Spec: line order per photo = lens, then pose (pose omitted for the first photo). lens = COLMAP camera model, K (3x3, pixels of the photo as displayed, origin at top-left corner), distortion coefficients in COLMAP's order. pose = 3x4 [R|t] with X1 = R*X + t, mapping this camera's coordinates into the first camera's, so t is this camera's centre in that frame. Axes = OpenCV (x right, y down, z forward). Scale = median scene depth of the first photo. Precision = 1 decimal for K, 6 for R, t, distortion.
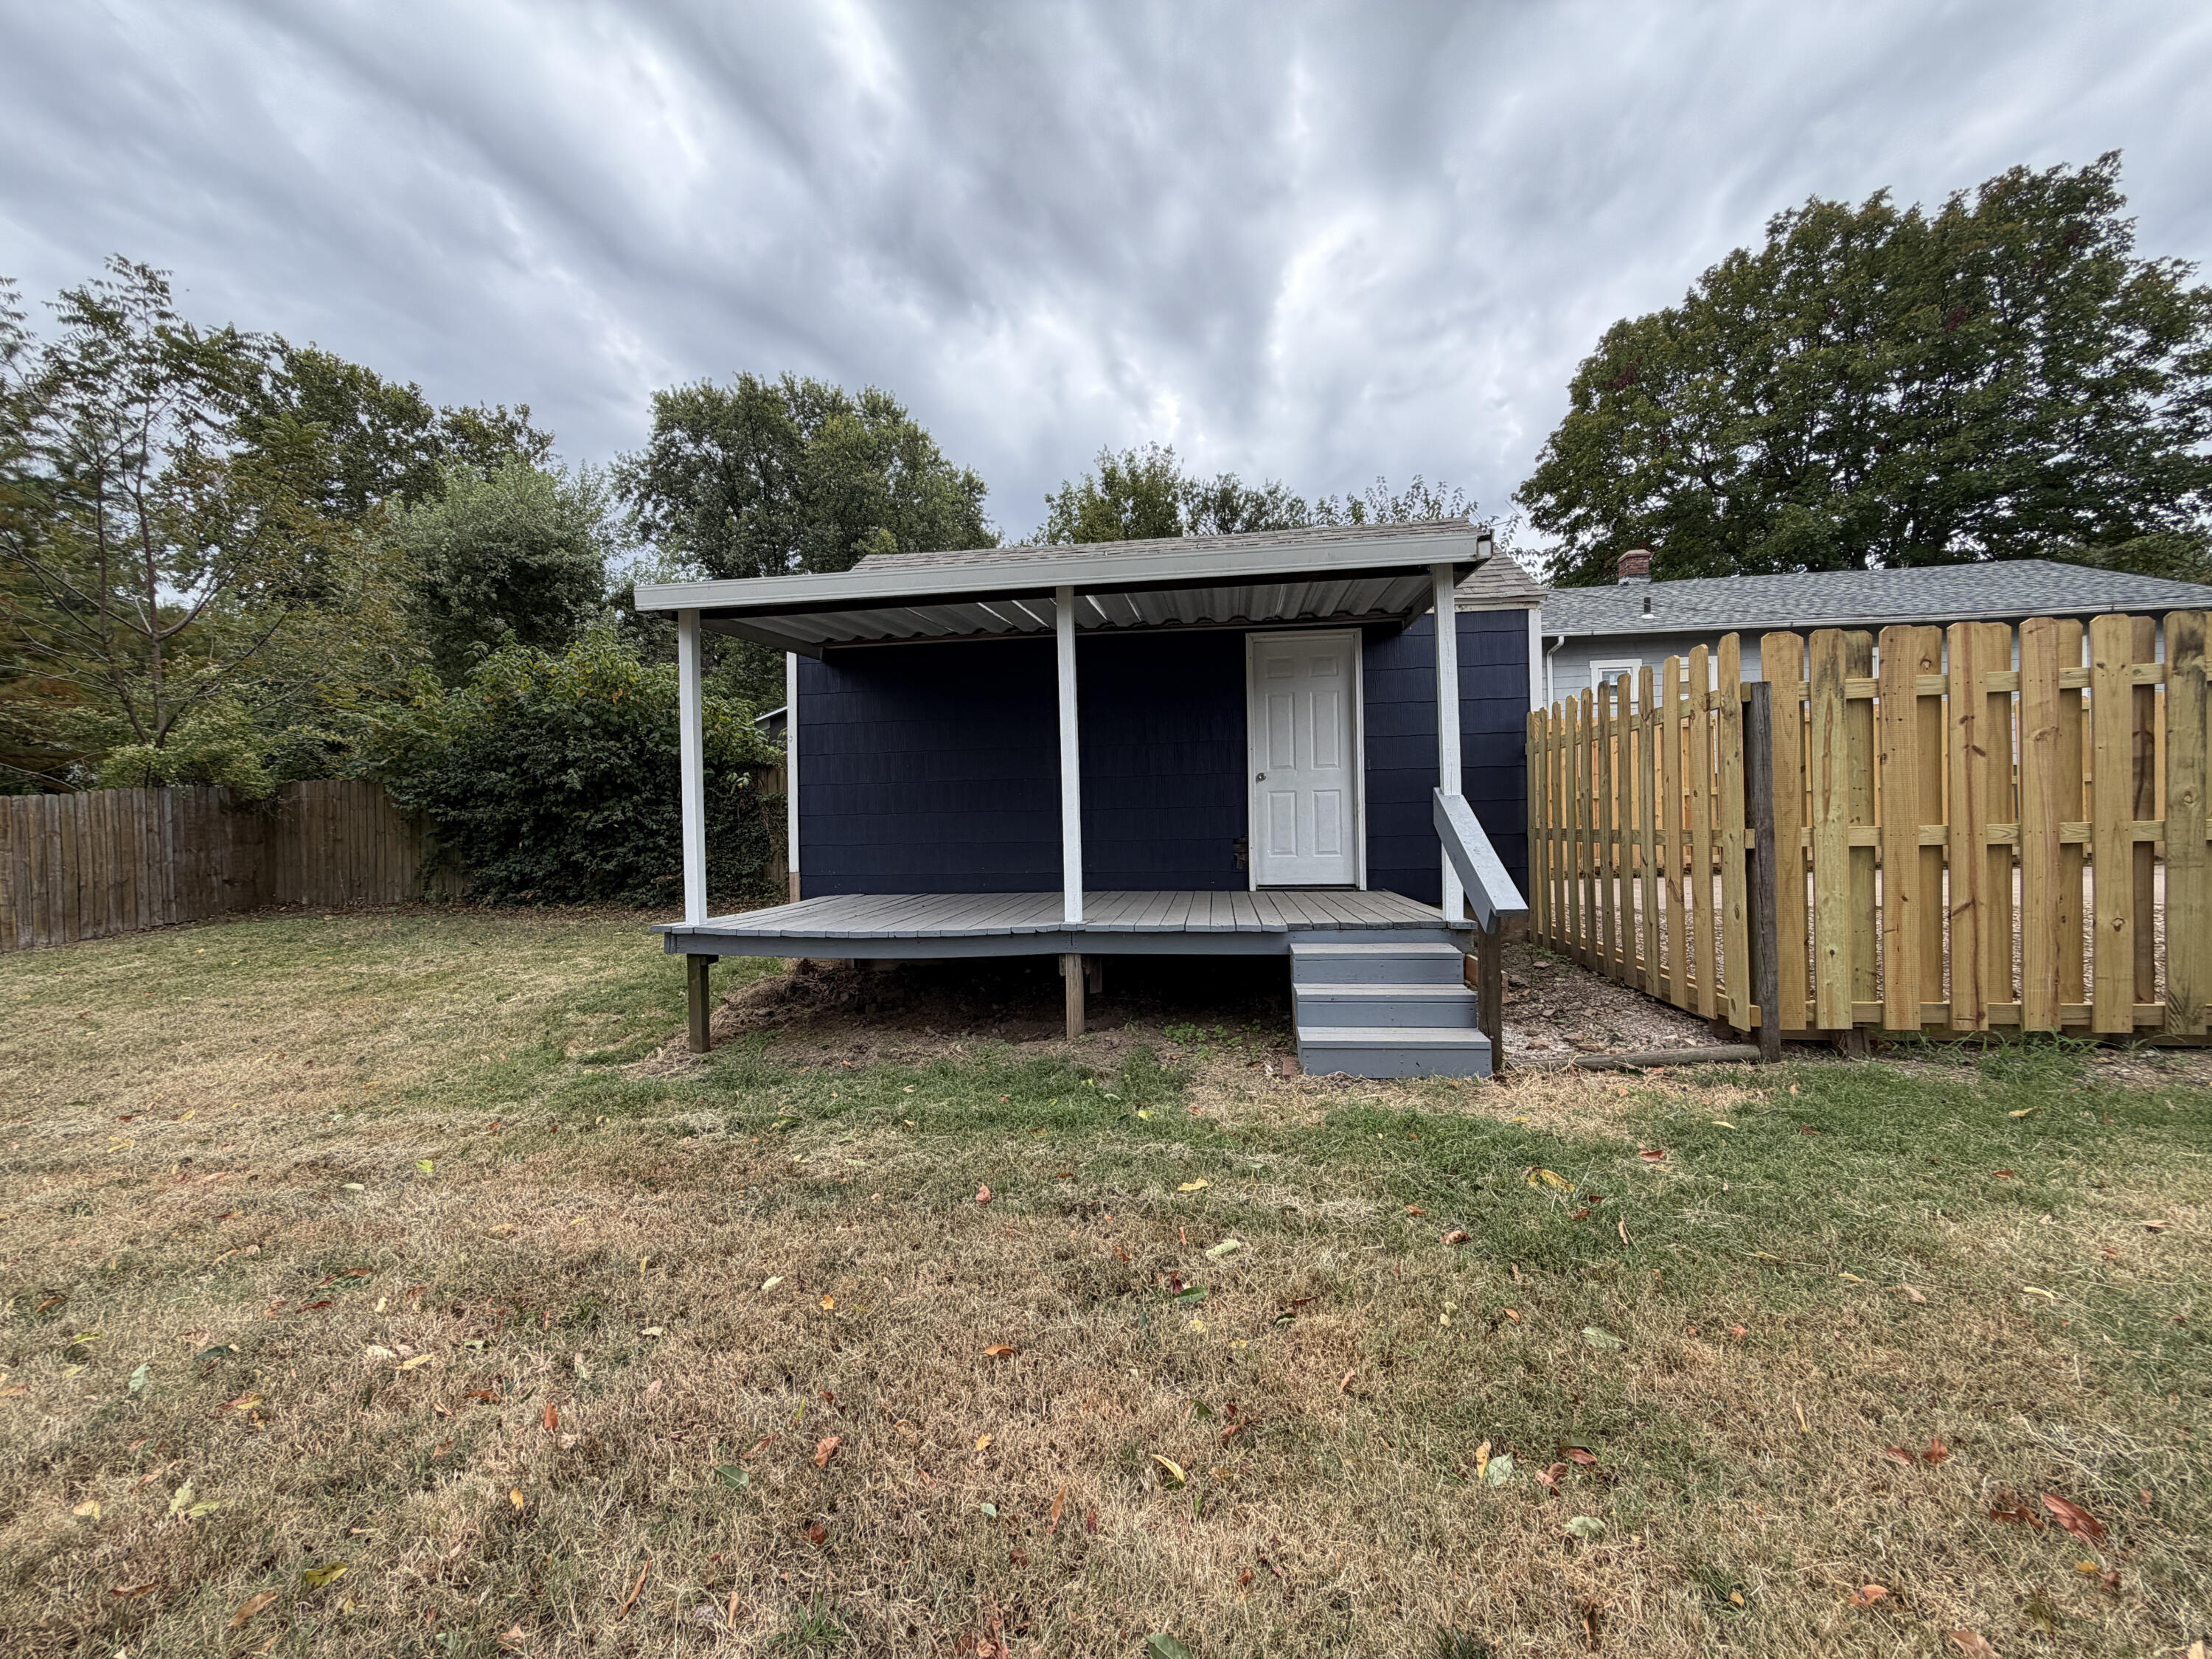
lens RADIAL K [[878.6, 0, 1103.2], [0, 878.6, 828.3], [0, 0, 1]] dist [0.000388, 0.000379]
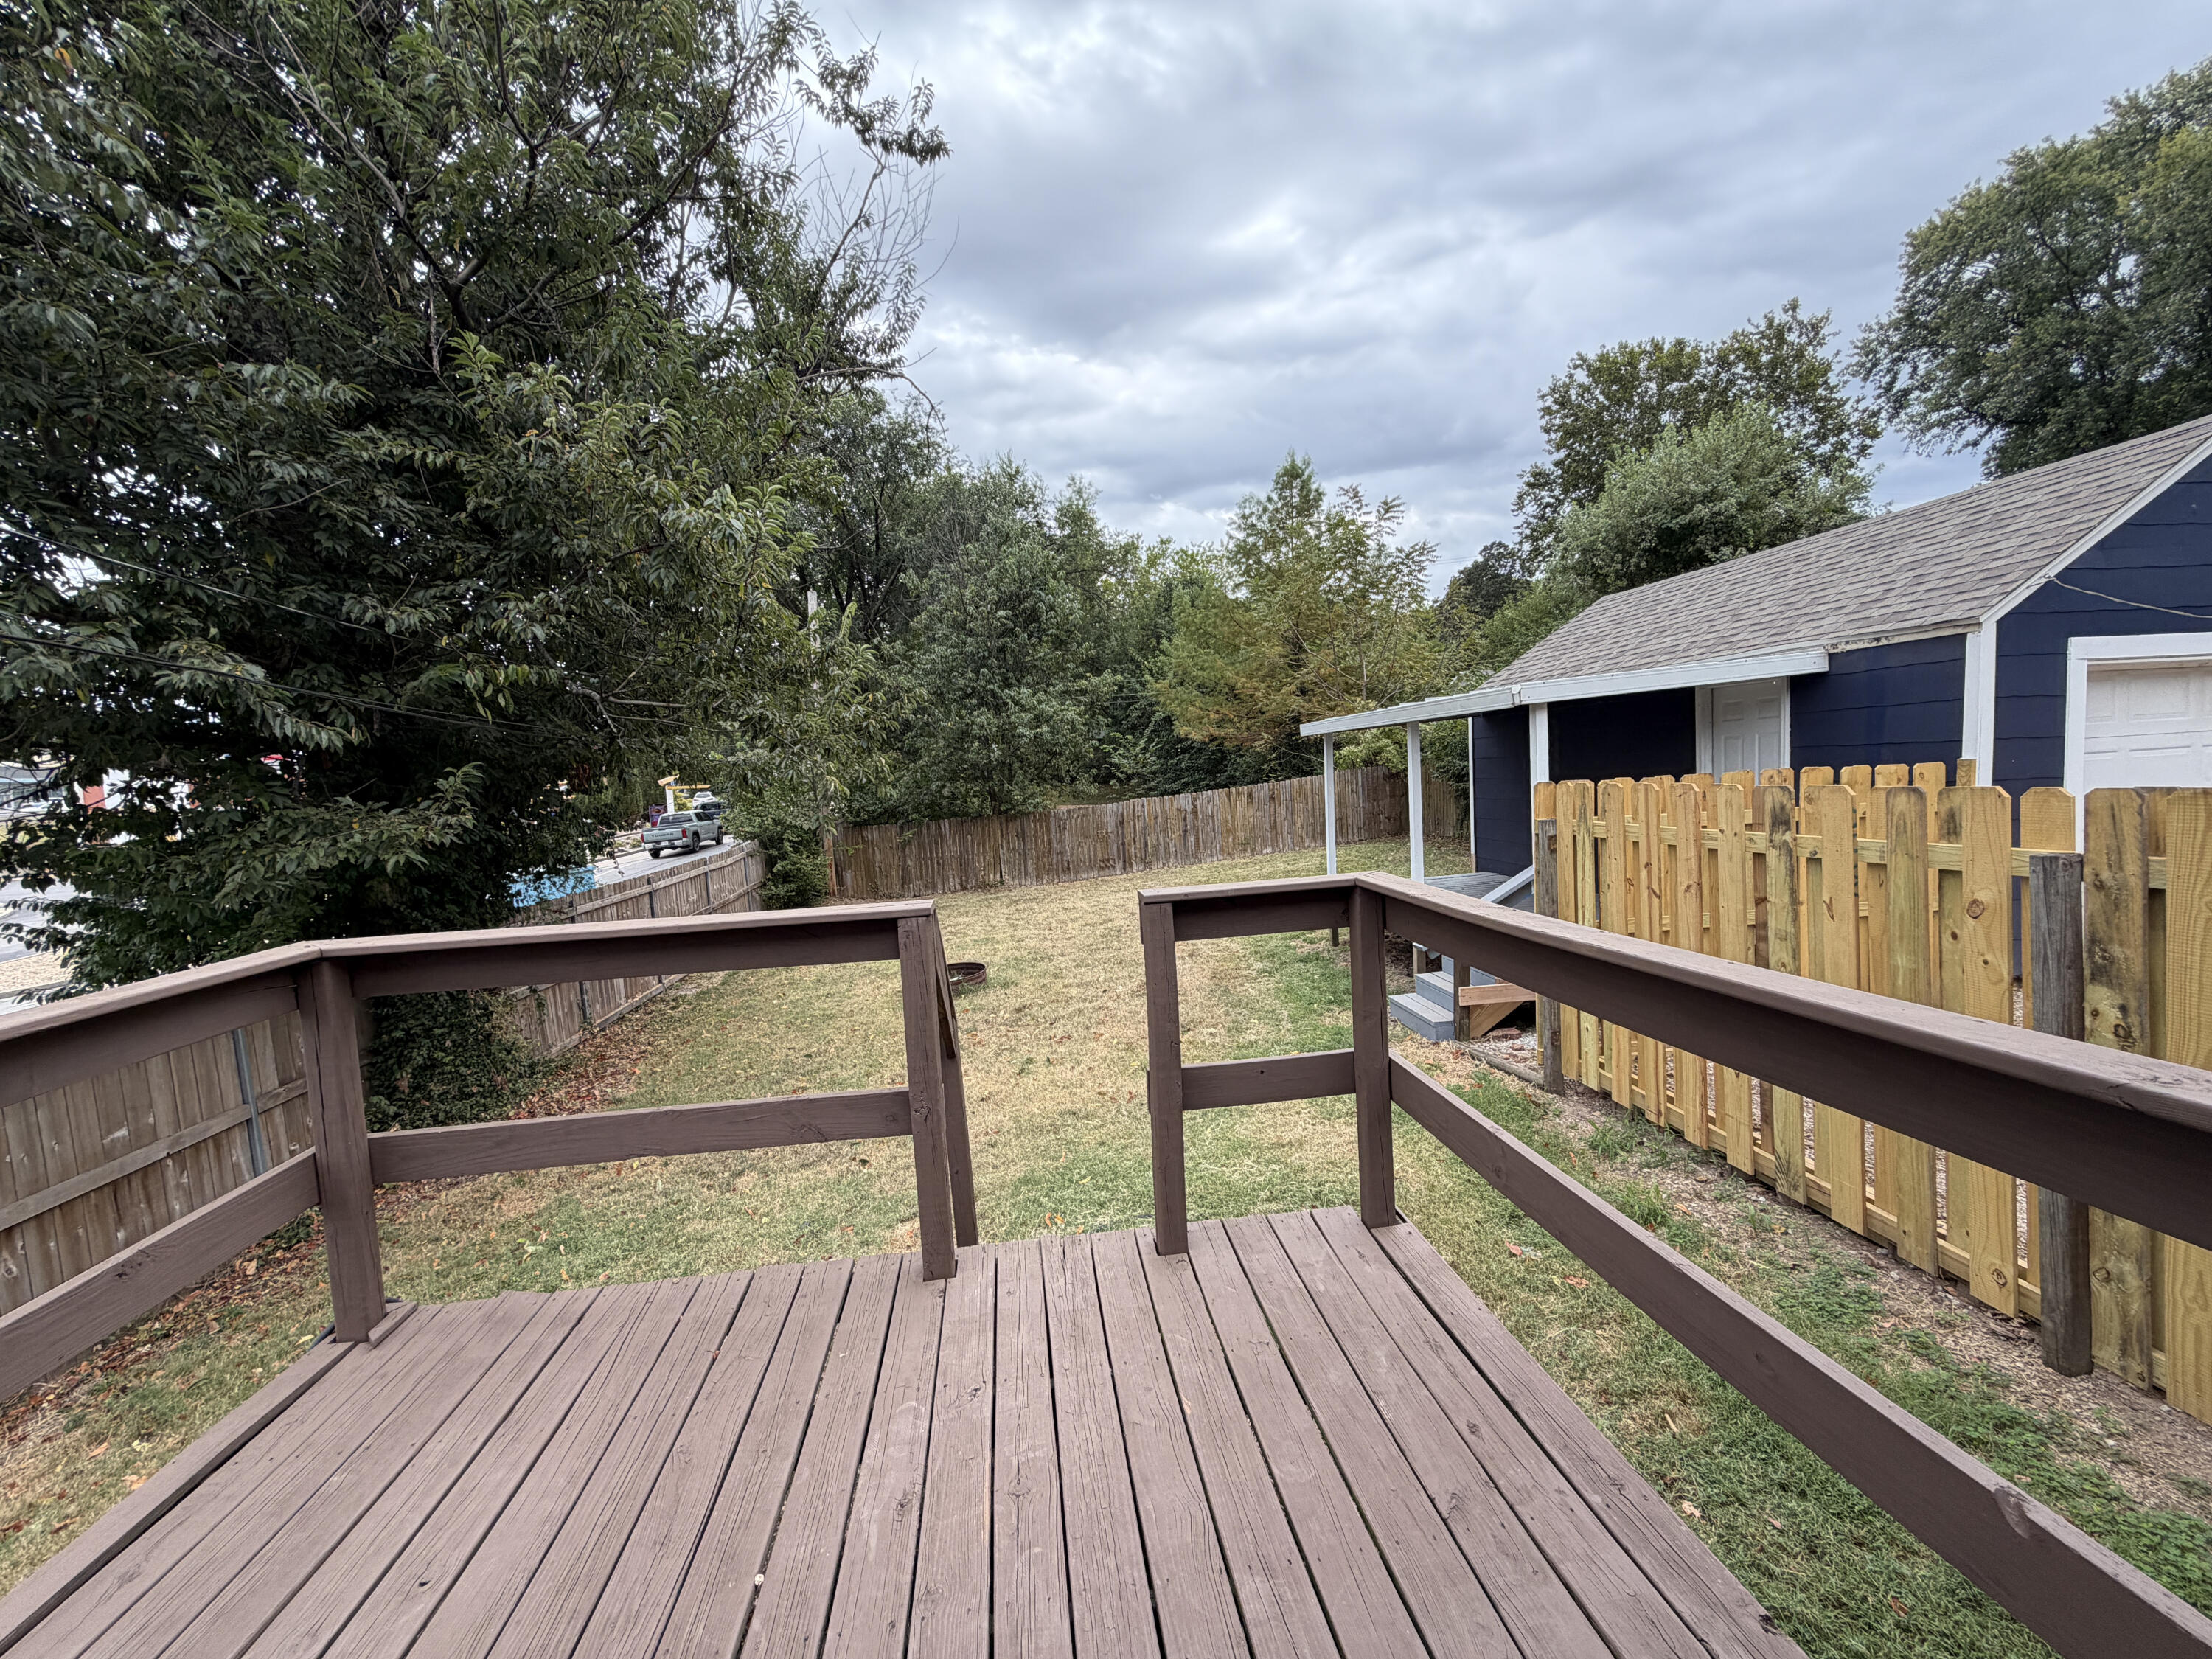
lens RADIAL K [[878.6, 0, 1103.2], [0, 878.6, 828.3], [0, 0, 1]] dist [0.000388, 0.000379]
pose [[0.244501, 0.072714, -0.966919, 0.163353], [0.044054, 0.995322, 0.085990, -0.025786], [0.968648, -0.063621, 0.240154, -0.002248]]
